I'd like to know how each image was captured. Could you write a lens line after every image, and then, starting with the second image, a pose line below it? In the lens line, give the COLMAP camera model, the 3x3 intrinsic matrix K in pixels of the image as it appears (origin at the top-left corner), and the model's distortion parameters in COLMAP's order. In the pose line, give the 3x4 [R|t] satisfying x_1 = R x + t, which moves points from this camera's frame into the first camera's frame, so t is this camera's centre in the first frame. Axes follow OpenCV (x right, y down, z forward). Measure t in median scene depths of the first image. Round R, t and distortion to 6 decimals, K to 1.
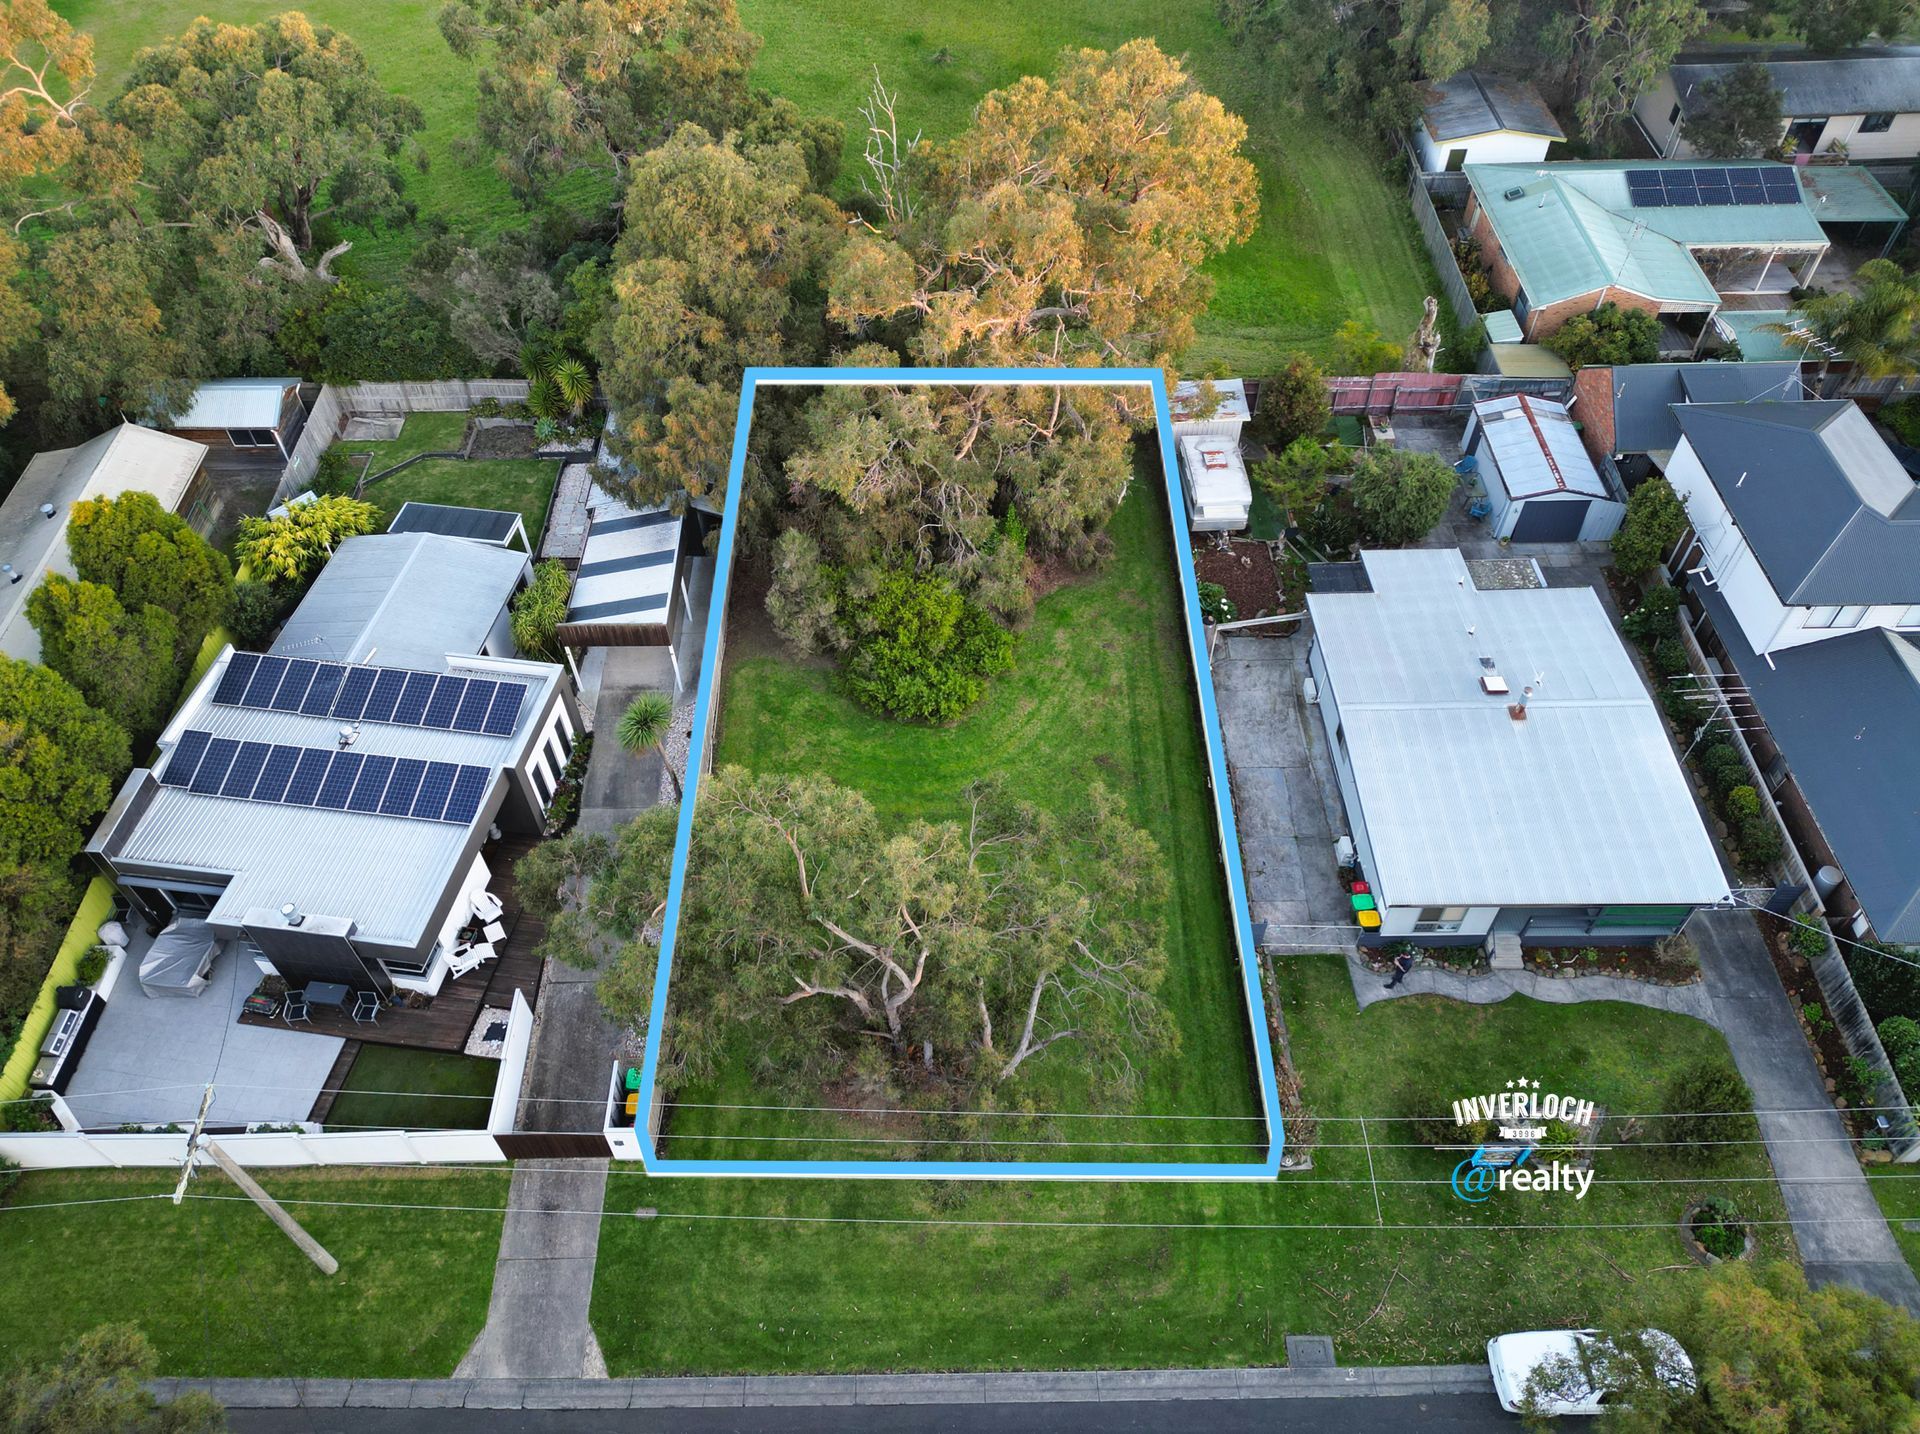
lens RADIAL K [[1338.9, 0, 960.0], [0, 1338.9, 717.0], [0, 0, 1]] dist [0.075852, -0.073239]
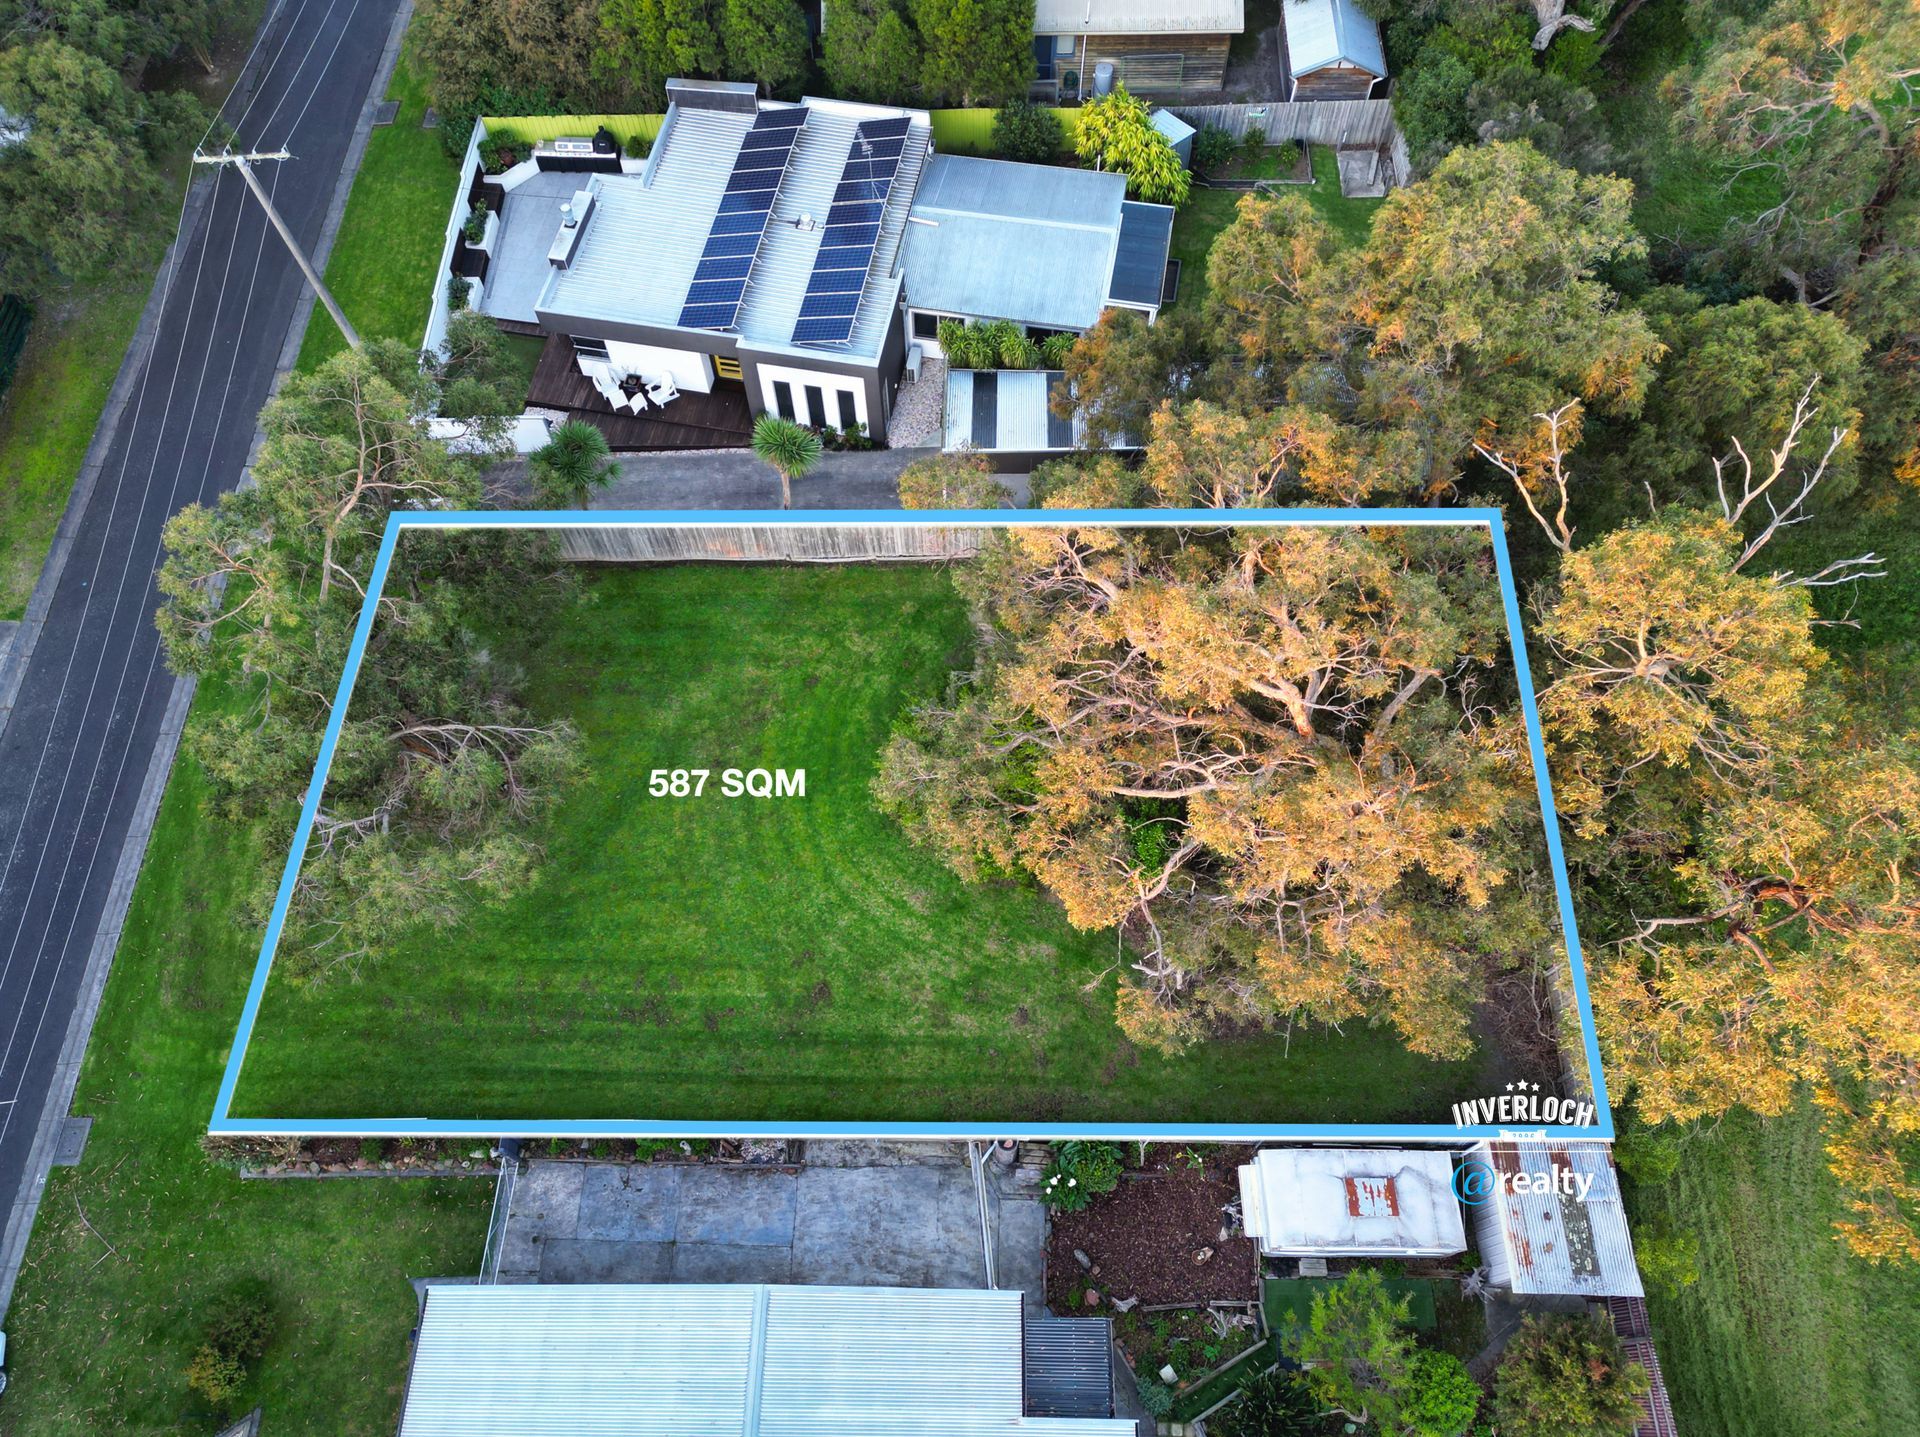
lens RADIAL K [[1338.9, 0, 960.0], [0, 1338.9, 718.5], [0, 0, 1]] dist [0.075852, -0.073239]
pose [[-0.026550, 0.888148, -0.458791, 0.373907], [-0.749550, 0.285978, 0.596985, -0.621959], [0.661415, 0.359737, 0.658118, 0.583180]]
